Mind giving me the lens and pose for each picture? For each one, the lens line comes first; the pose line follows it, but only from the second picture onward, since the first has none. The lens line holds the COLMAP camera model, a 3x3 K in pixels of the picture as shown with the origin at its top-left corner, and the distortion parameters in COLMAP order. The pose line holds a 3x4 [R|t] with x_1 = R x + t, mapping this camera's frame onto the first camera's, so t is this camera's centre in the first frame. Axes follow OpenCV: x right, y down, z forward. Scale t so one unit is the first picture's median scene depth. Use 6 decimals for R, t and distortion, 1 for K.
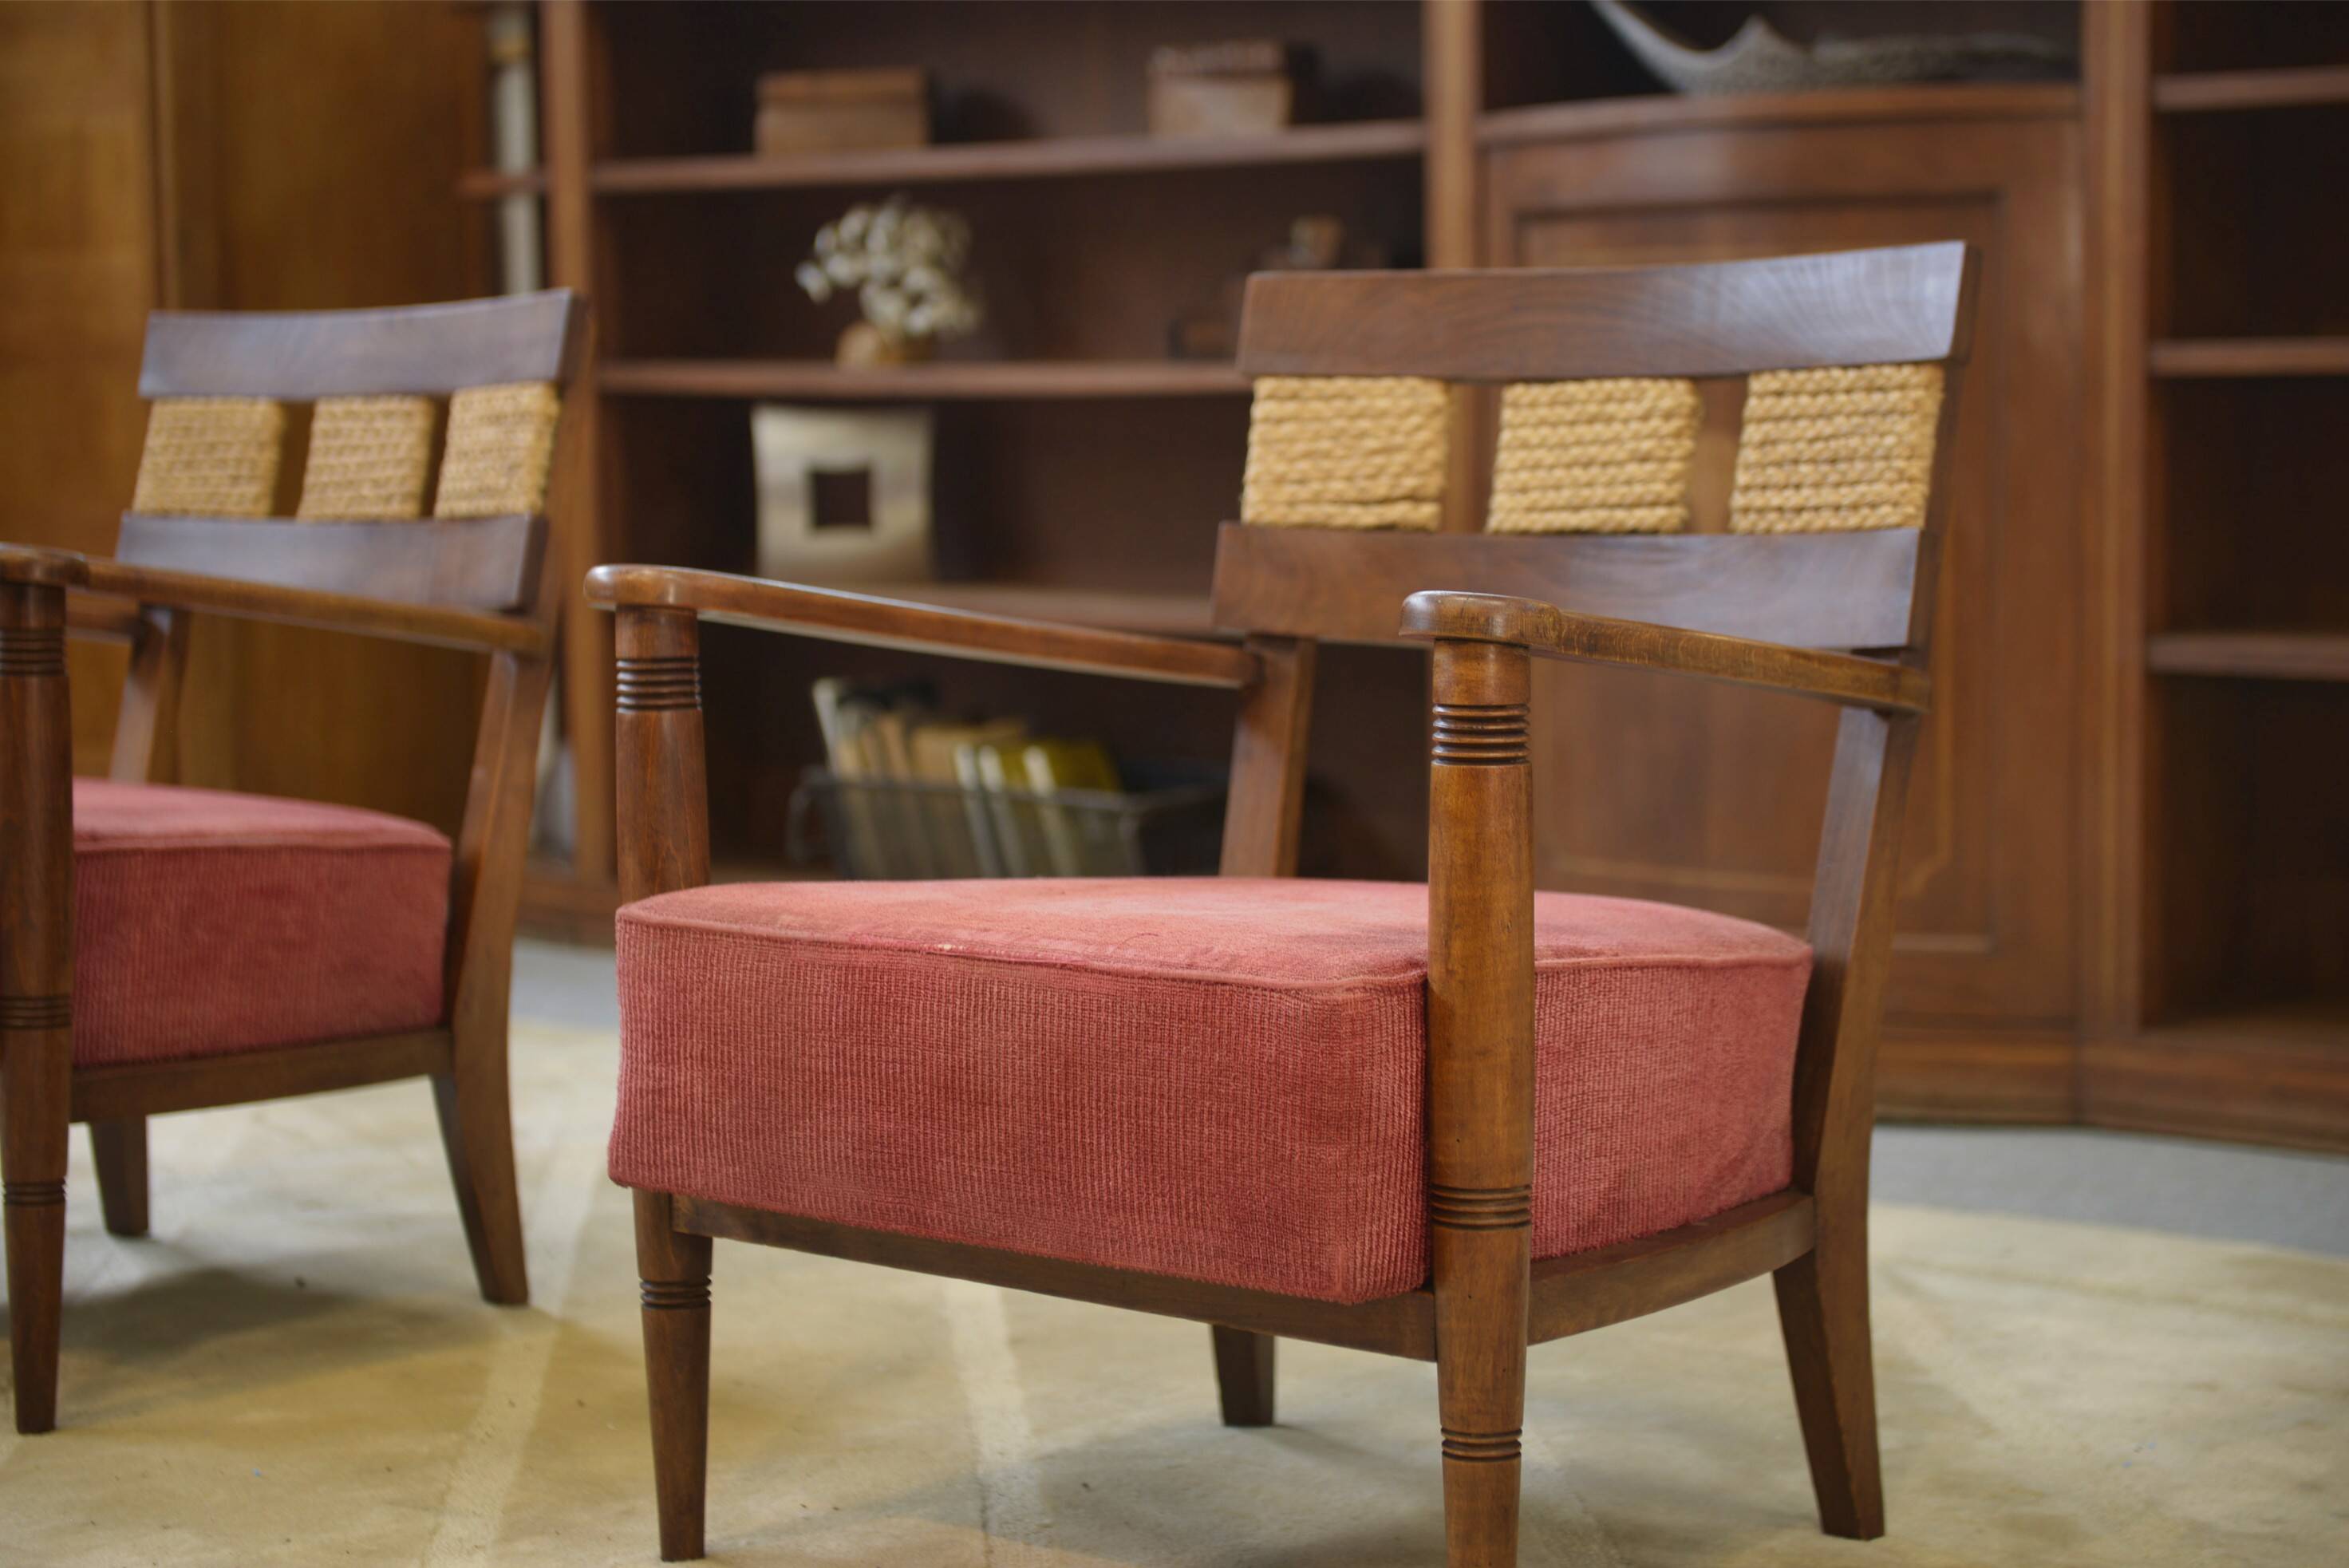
lens RADIAL K [[4467.8, 0, 1174.5], [0, 4467.8, 784.0], [0, 0, 1]] dist [0.134745, -0.336273]
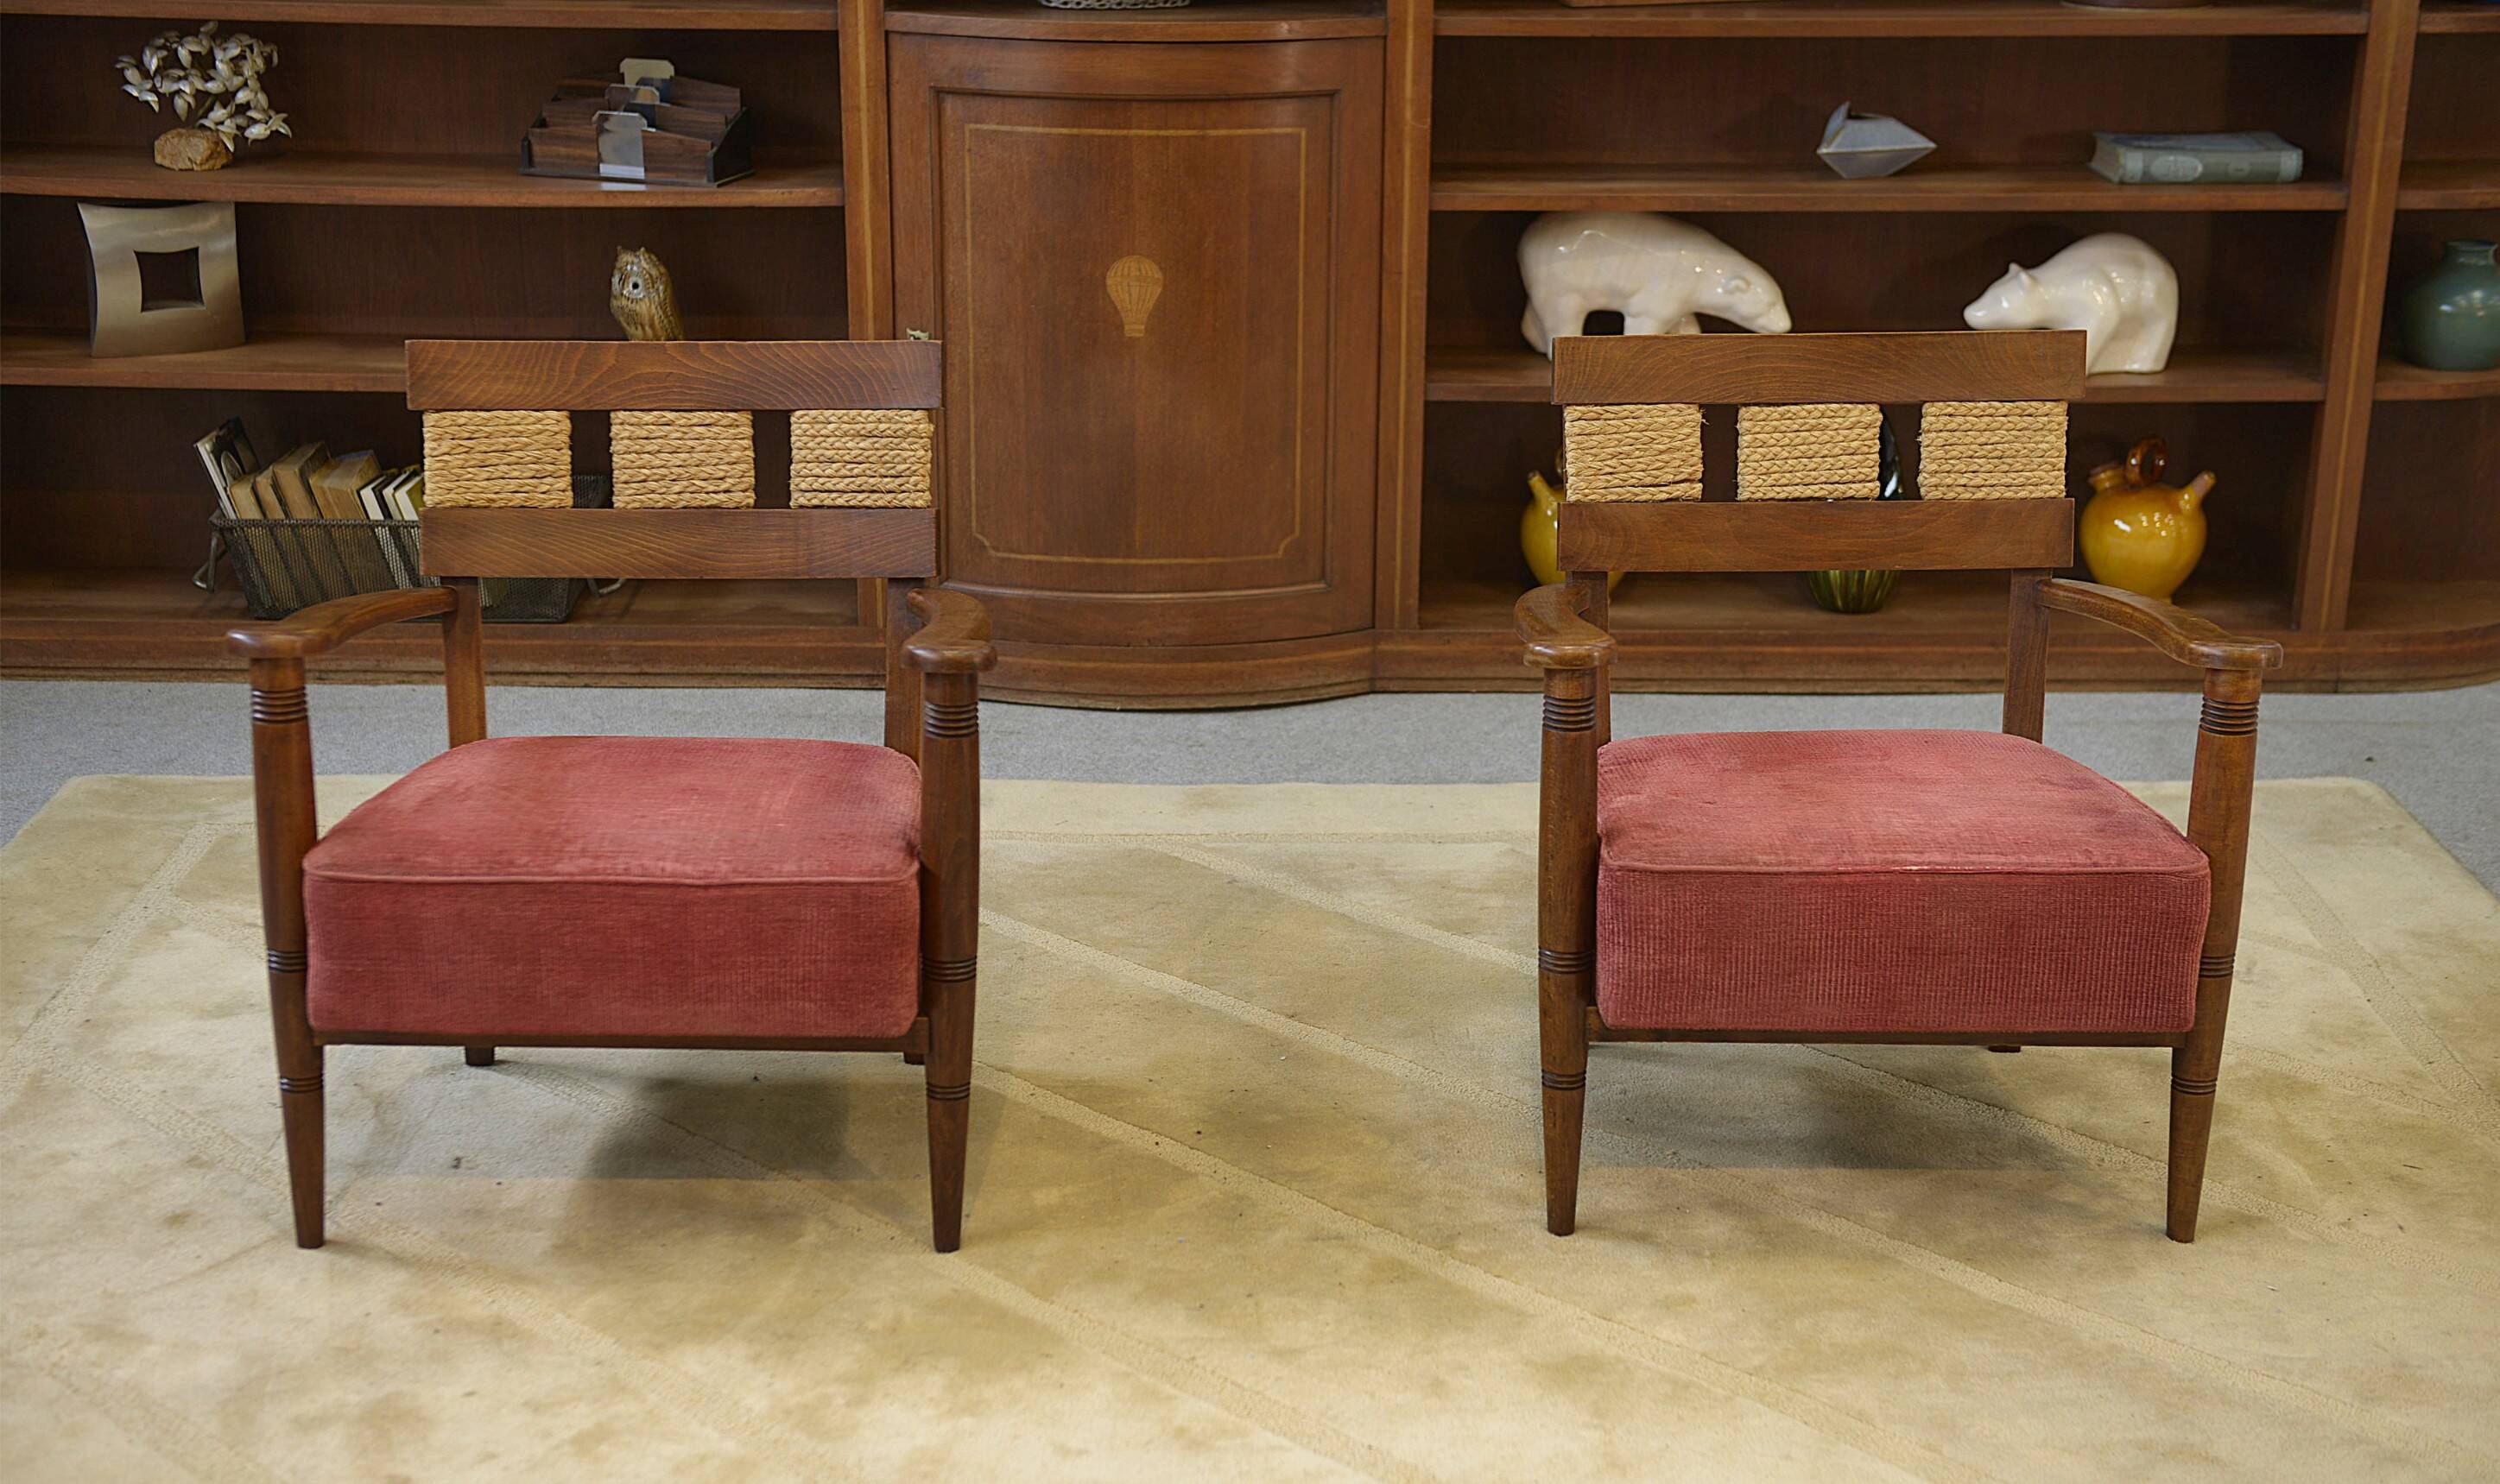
lens RADIAL K [[3608.6, 0, 1235.3], [0, 3608.6, 848.4], [0, 0, 1]] dist [0.128254, -0.000240]
pose [[0.752769, -0.196203, 0.628366, -0.935539], [0.043876, 0.967381, 0.249496, -0.274691], [-0.656821, -0.160242, 0.736823, 0.134351]]
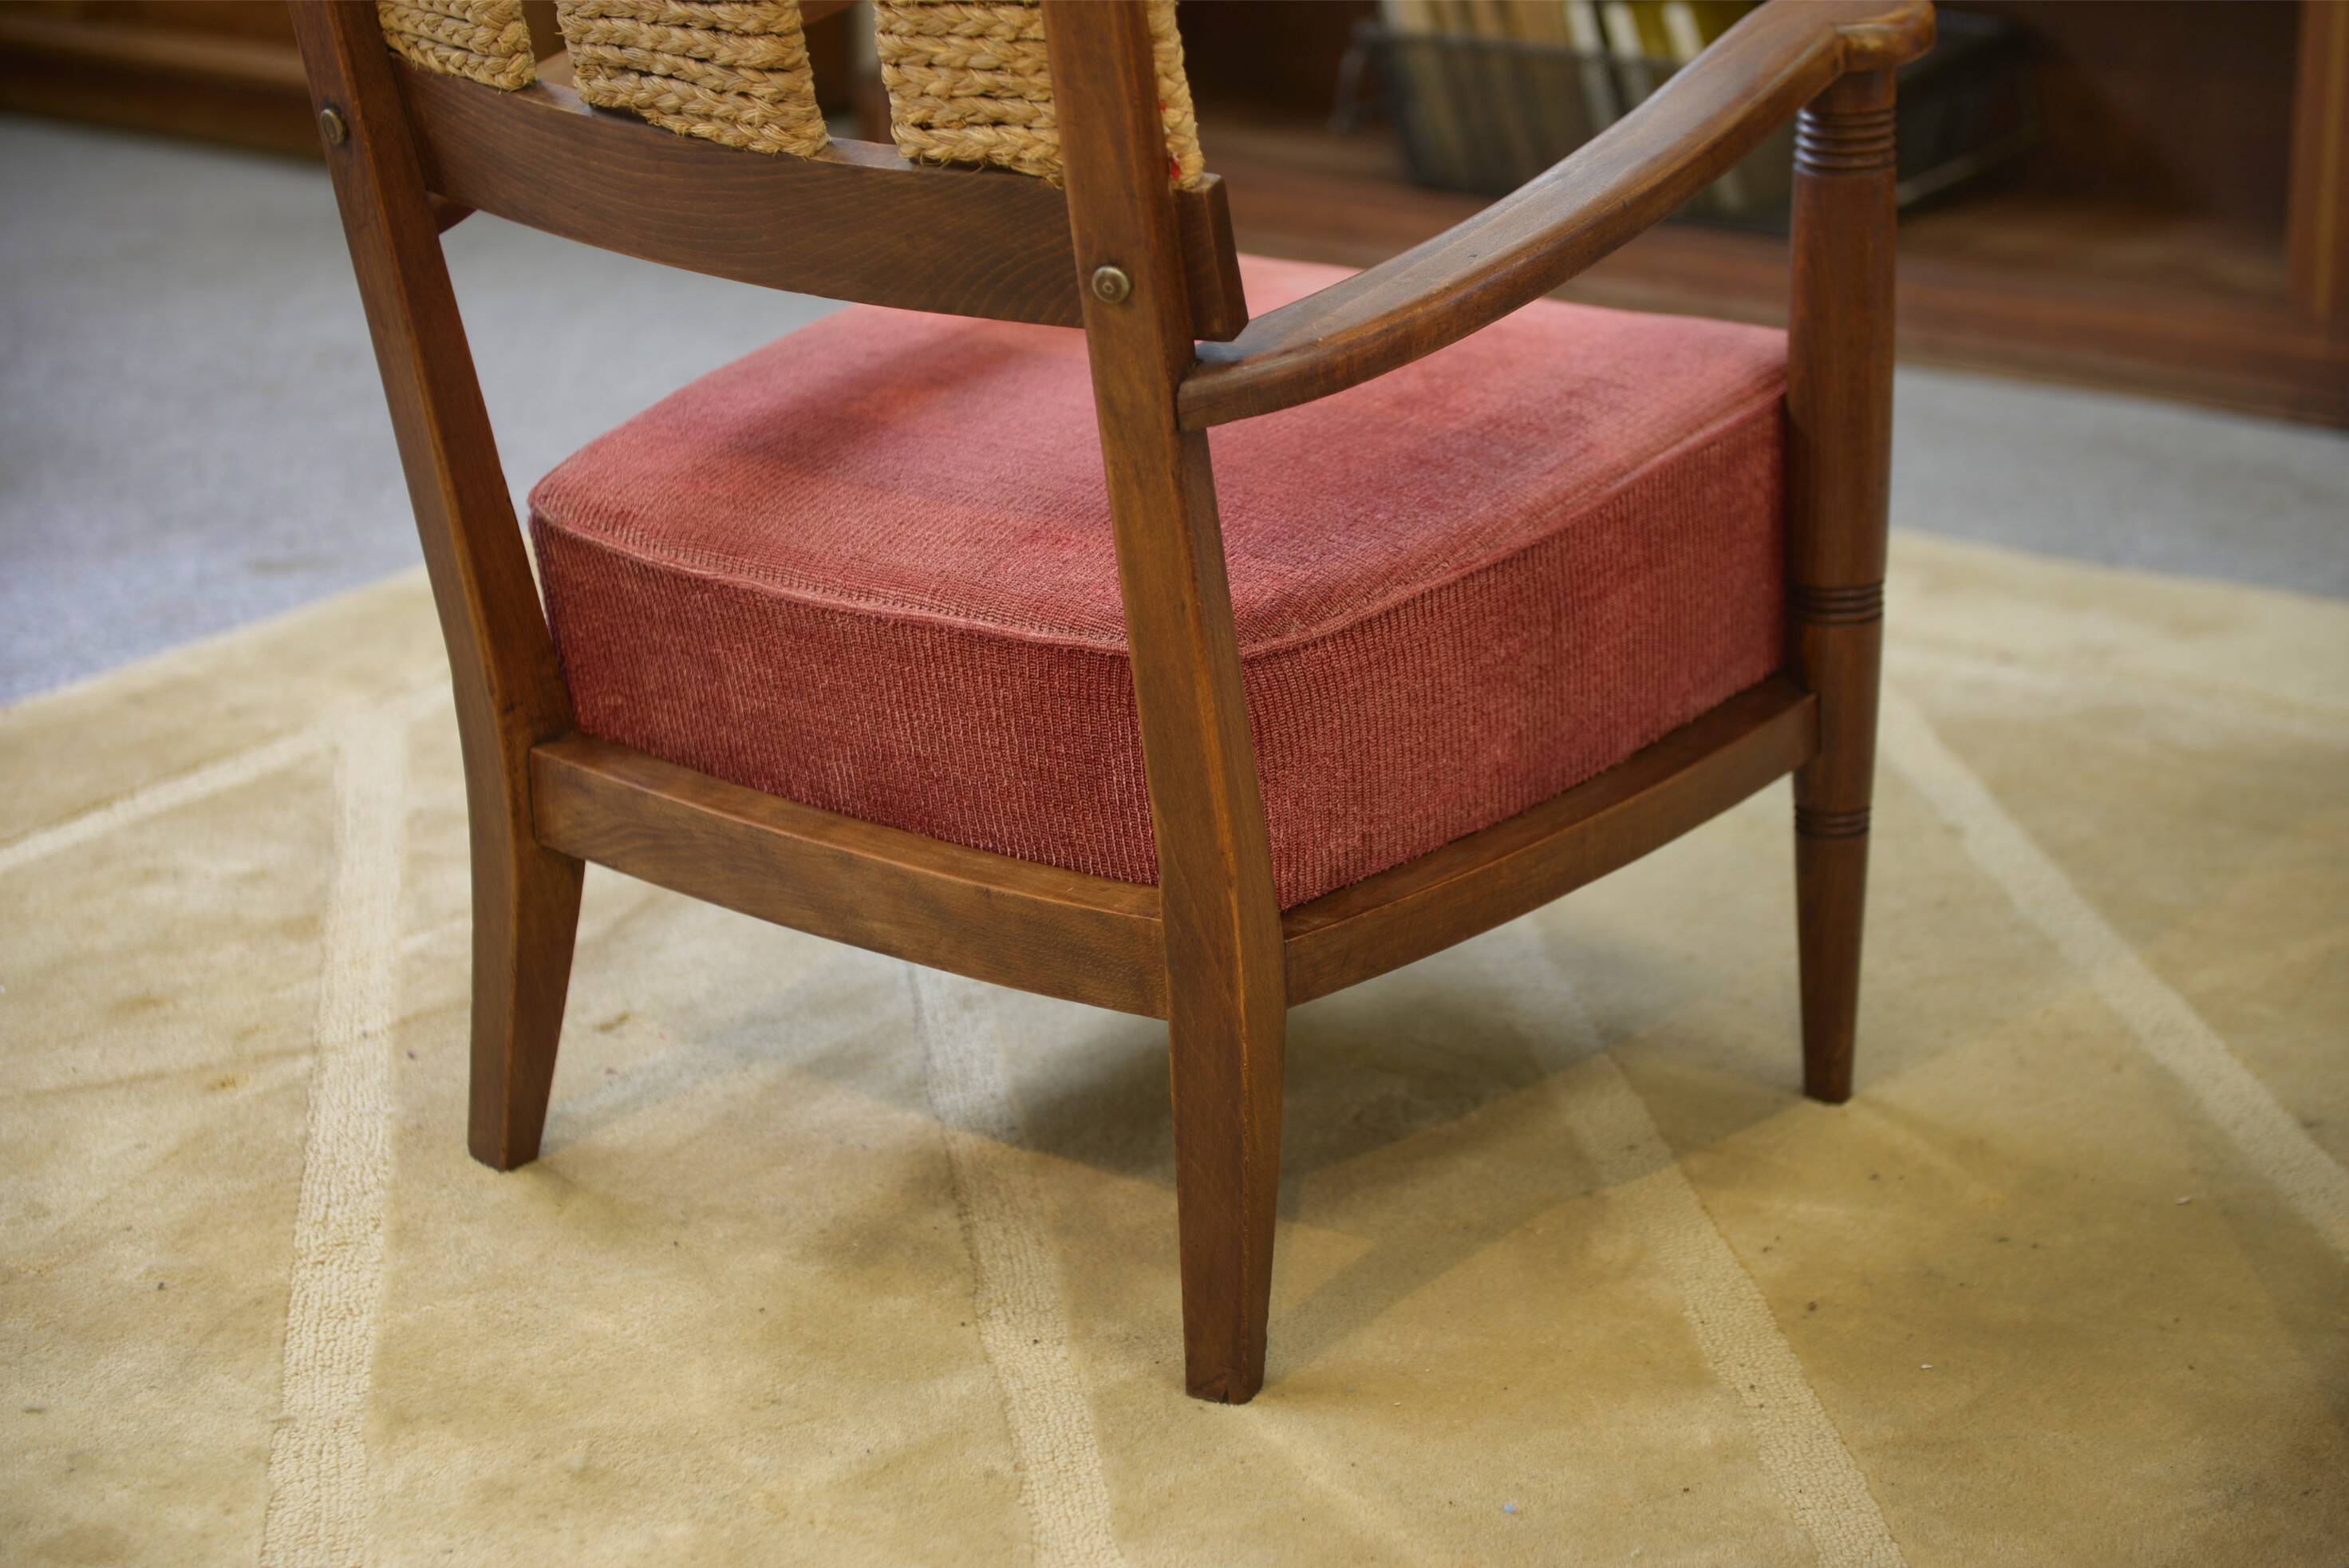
lens RADIAL K [[4467.8, 0, 1174.5], [0, 4467.8, 784.0], [0, 0, 1]] dist [0.134745, -0.336273]
pose [[0.998036, -0.030613, 0.054649, -0.295602], [0.015945, 0.967862, 0.250976, -0.130844], [-0.060576, -0.249612, 0.966449, 0.374500]]
